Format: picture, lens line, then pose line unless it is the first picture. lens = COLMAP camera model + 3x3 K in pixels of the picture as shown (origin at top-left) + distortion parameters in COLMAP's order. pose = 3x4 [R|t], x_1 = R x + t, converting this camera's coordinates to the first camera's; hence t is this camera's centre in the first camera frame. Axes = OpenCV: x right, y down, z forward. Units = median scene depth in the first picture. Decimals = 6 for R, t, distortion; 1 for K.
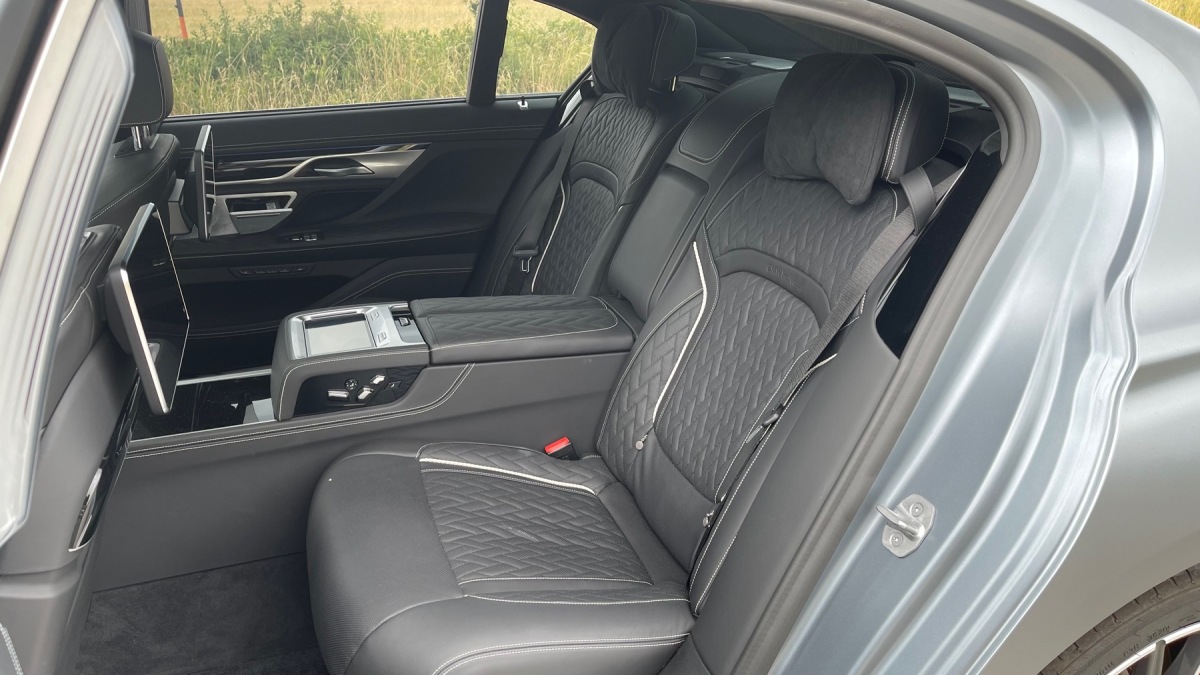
lens RADIAL K [[912.1, 0, 601.9], [0, 912.1, 350.9], [0, 0, 1]] dist [0.061775, -0.088625]
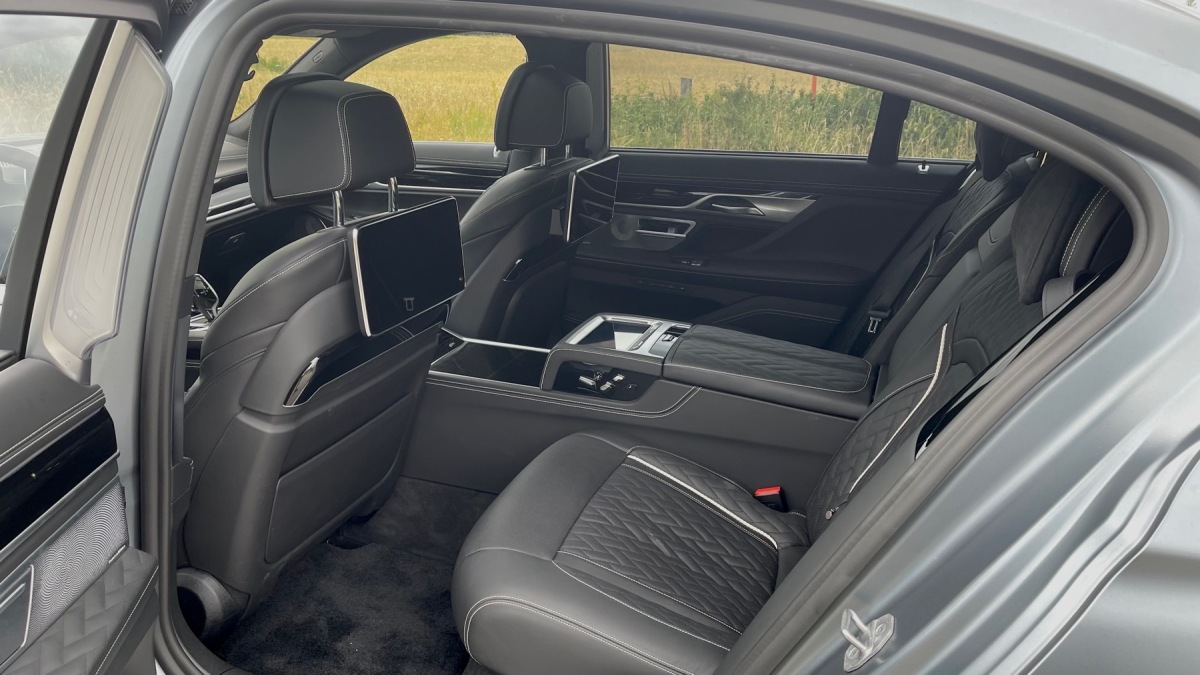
lens RADIAL K [[936.5, 0, 599.8], [0, 936.5, 323.4], [0, 0, 1]] dist [0.035774, 0.000560]
pose [[0.755403, 0.207981, -0.621377, 0.365646], [-0.263094, 0.964765, 0.003076, -0.025915], [0.600123, 0.161157, 0.783505, 0.039759]]
